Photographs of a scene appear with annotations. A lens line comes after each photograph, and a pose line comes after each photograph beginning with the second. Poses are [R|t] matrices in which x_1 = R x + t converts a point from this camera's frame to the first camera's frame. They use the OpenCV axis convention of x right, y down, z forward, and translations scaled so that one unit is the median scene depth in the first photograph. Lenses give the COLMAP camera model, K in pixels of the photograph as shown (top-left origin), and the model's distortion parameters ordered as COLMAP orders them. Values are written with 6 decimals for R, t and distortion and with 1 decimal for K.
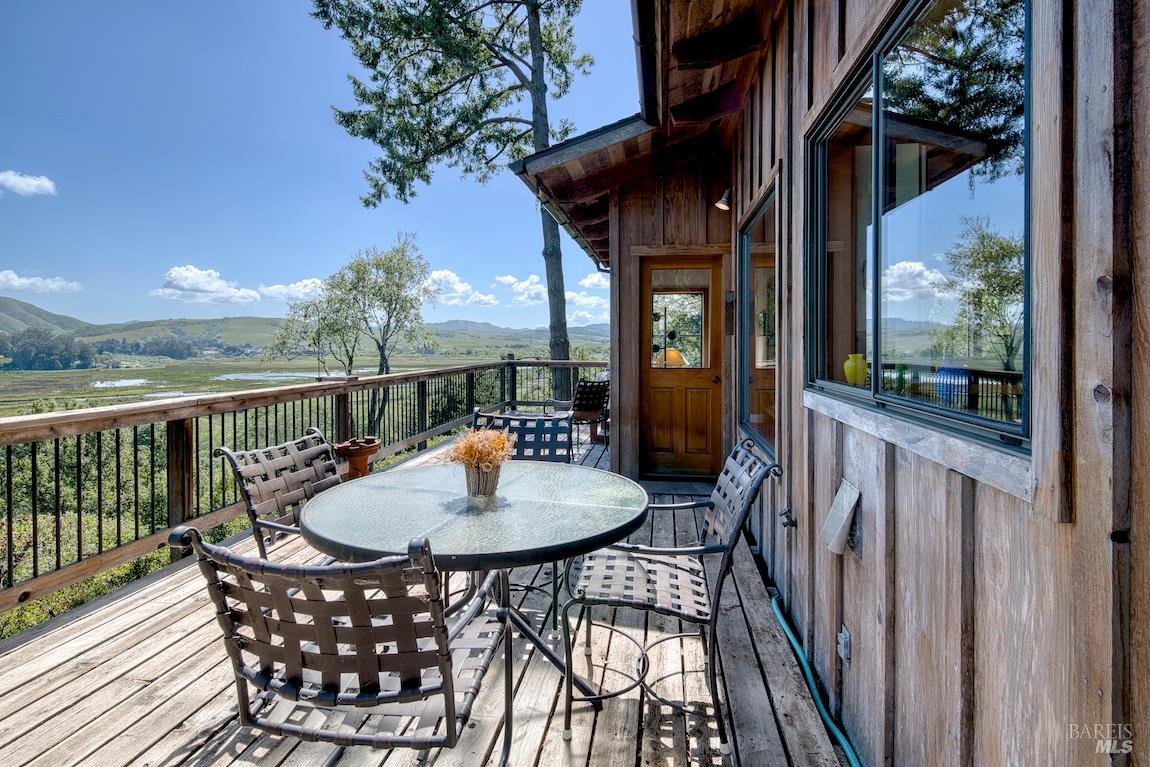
lens RADIAL K [[581.7, 0, 577.0], [0, 581.7, 346.1], [0, 0, 1]] dist [0.002157, 0.000621]
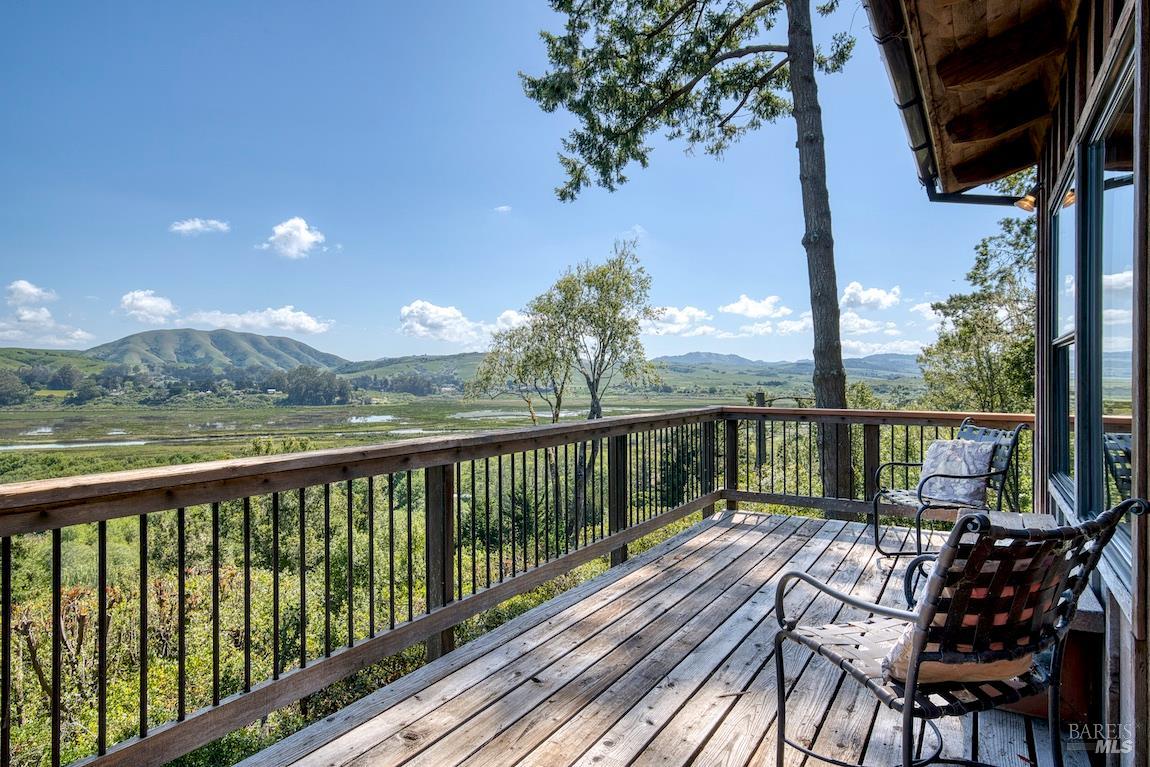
lens RADIAL K [[691.1, 0, 582.0], [0, 691.1, 381.9], [0, 0, 1]] dist [0.028566, 0.000645]
pose [[0.931719, 0.000692, -0.363179, -0.003612], [-0.001459, 0.999997, -0.001839, 0.001134], [0.363177, 0.002243, 0.931718, 0.105231]]
